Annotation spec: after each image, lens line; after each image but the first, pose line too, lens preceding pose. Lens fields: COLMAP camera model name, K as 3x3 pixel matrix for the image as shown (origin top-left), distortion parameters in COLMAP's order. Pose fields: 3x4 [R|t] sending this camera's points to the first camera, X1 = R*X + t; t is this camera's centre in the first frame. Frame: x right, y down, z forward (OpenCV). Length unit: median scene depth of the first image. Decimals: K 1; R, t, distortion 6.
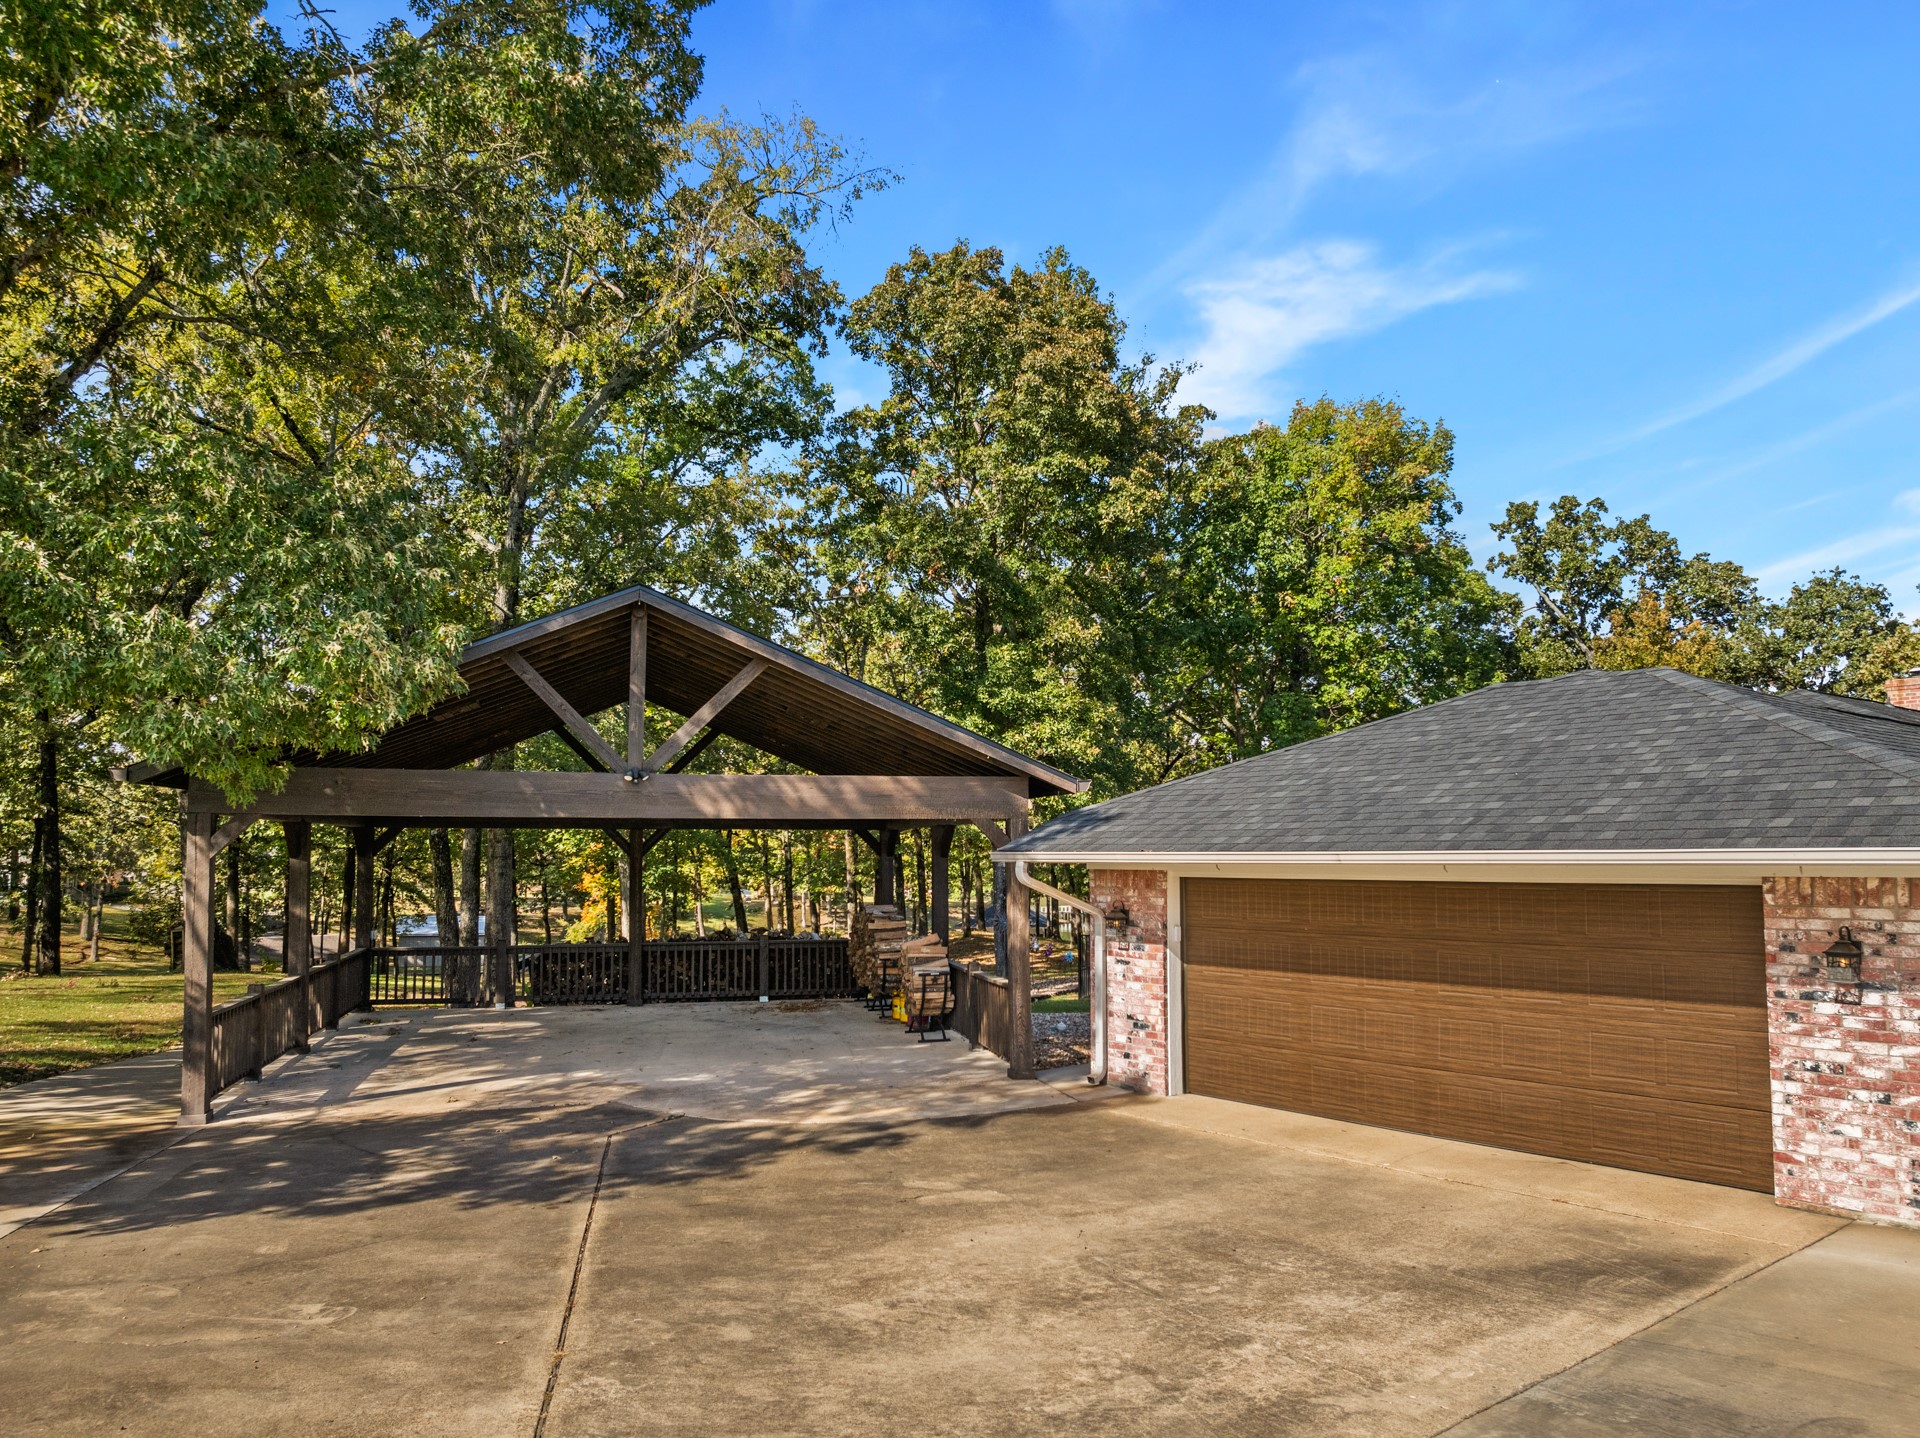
lens RADIAL K [[1343.9, 0, 948.0], [0, 1343.9, 720.5], [0, 0, 1]] dist [-0.027609, -0.008530]
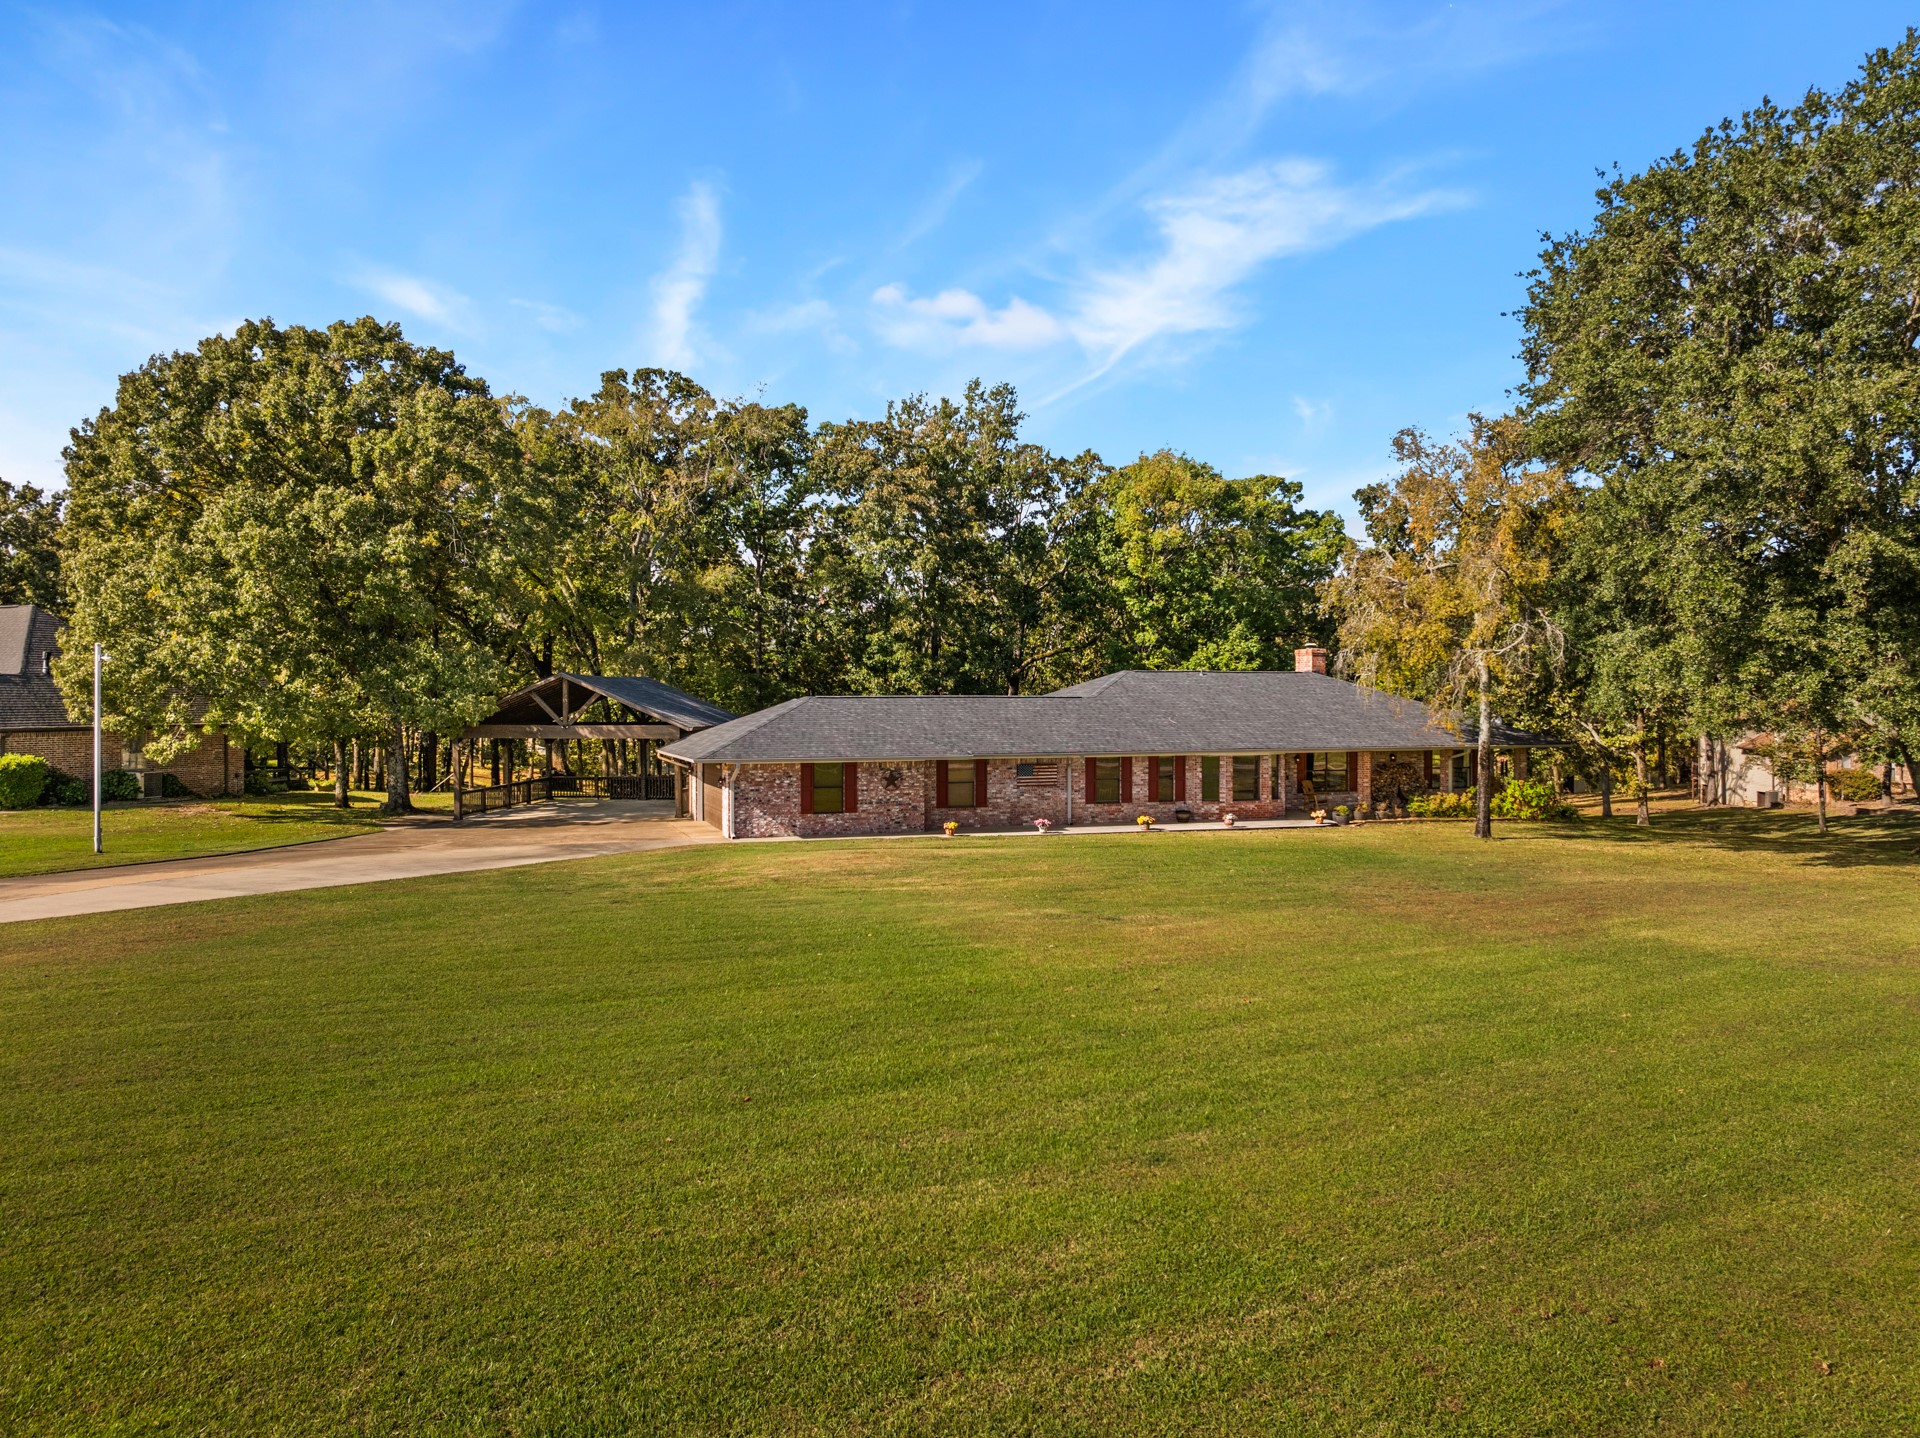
lens RADIAL K [[1343.9, 0, 962.9], [0, 1343.9, 725.2], [0, 0, 1]] dist [-0.027609, -0.008530]
pose [[0.946379, 0.004959, -0.323021, 0.838988], [0.032592, 0.993315, 0.110736, -0.142136], [0.321410, -0.115326, 0.939891, -0.873513]]
